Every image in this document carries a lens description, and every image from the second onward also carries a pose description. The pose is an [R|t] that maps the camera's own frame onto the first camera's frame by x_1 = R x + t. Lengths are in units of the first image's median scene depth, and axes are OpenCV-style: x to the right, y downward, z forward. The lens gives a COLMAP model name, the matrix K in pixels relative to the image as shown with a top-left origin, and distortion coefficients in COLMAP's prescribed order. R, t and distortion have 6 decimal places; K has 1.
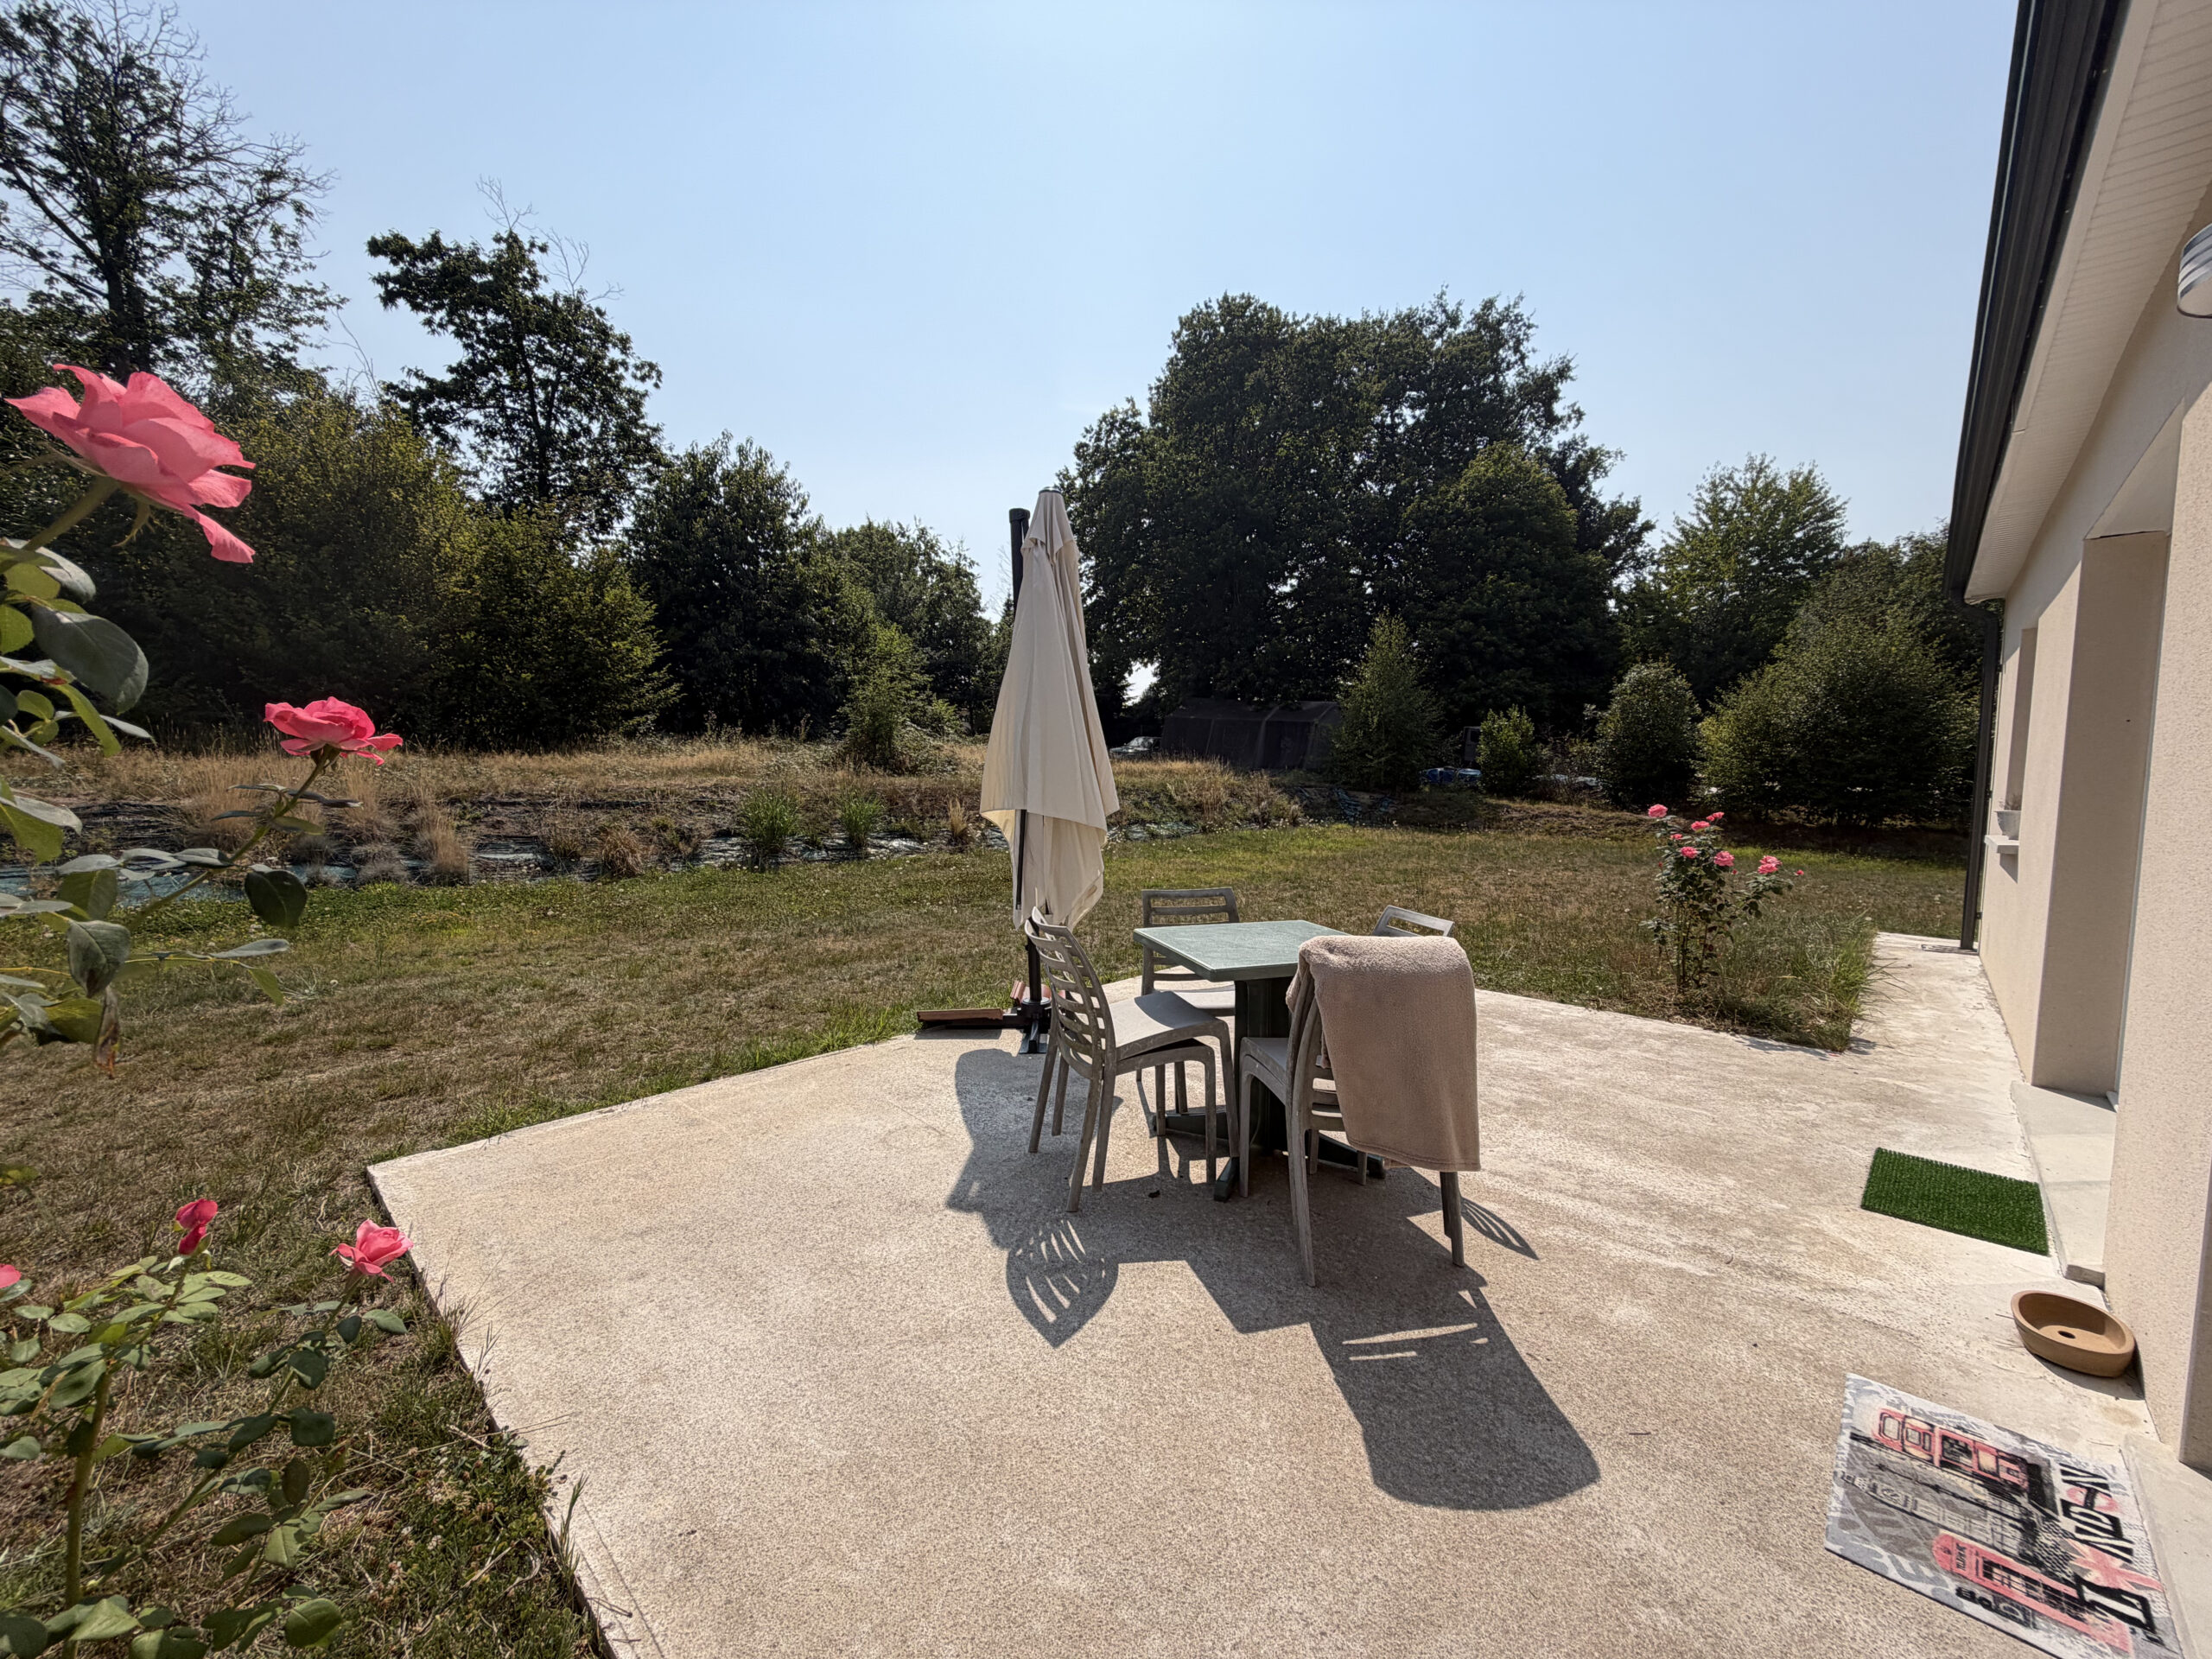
lens RADIAL K [[885.1, 0, 1105.5], [0, 885.1, 825.2], [0, 0, 1]] dist [0.003933, 0.000507]
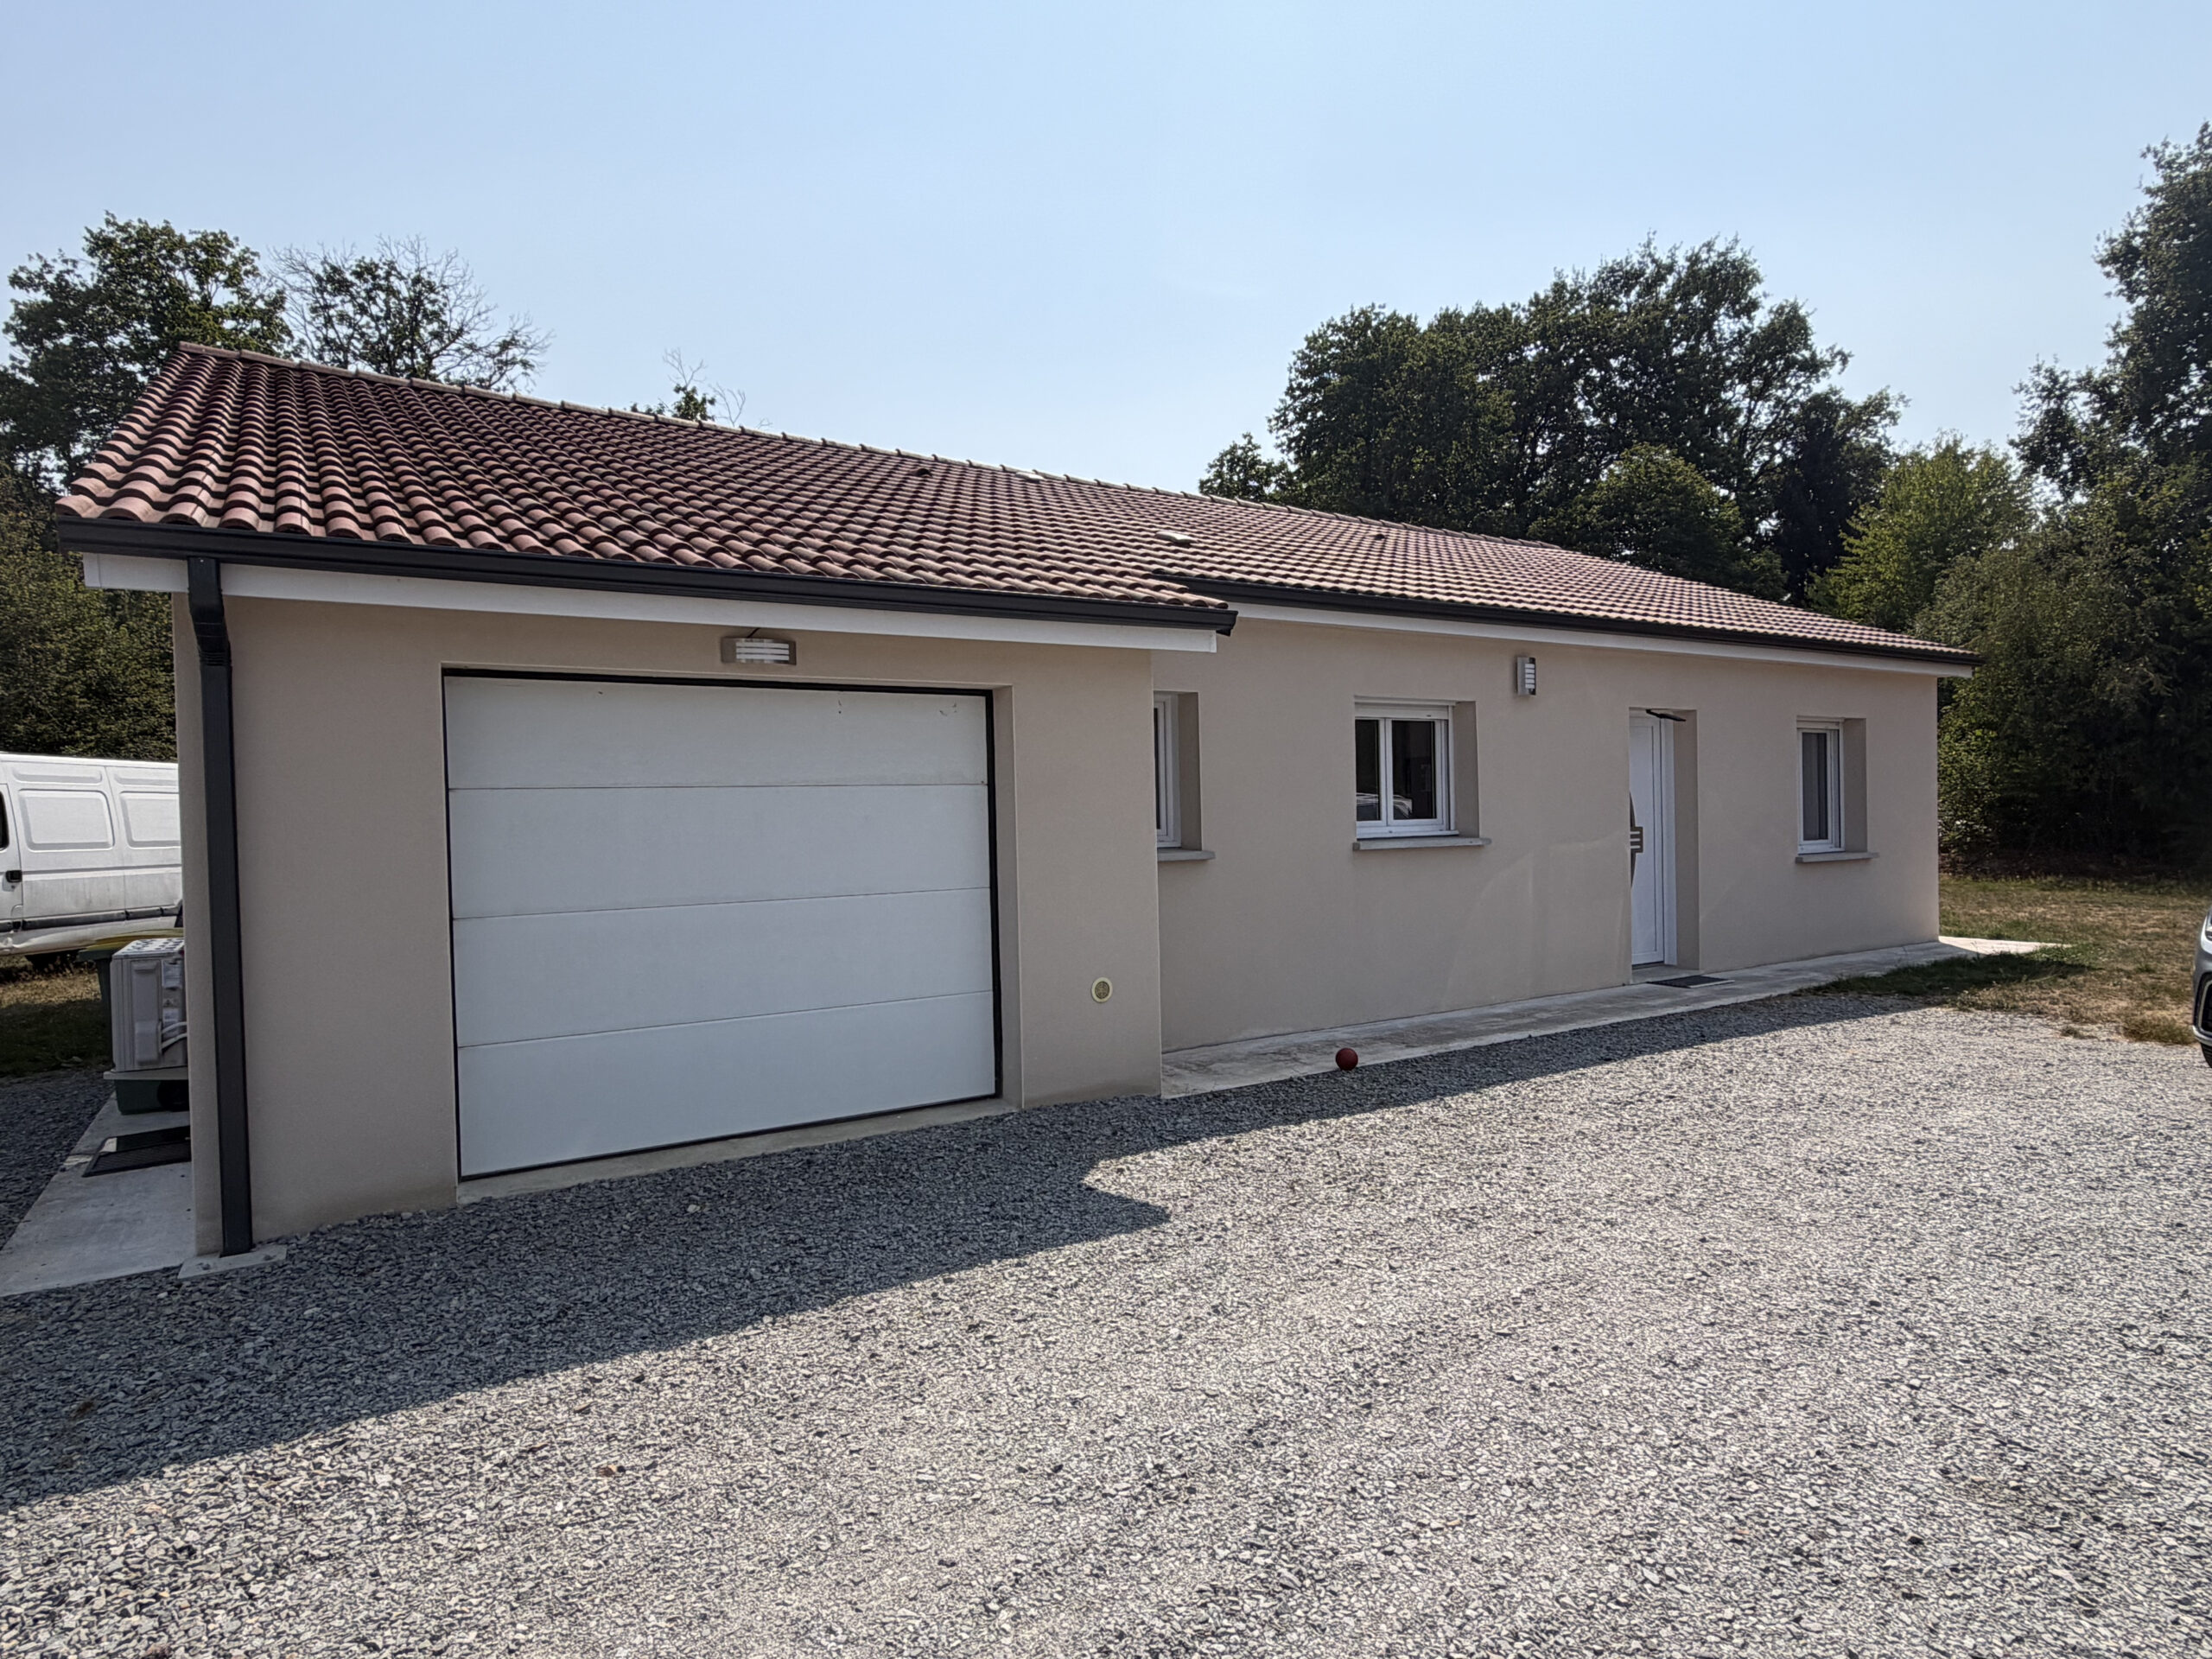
lens RADIAL K [[1288.1, 0, 1105.9], [0, 1288.1, 835.4], [0, 0, 1]] dist [0.002564, 0.000334]
pose [[0.966899, -0.033210, -0.252988, 0.220205], [0.020446, 0.998390, -0.052917, 0.027156], [0.254338, 0.045993, 0.966021, -0.378807]]
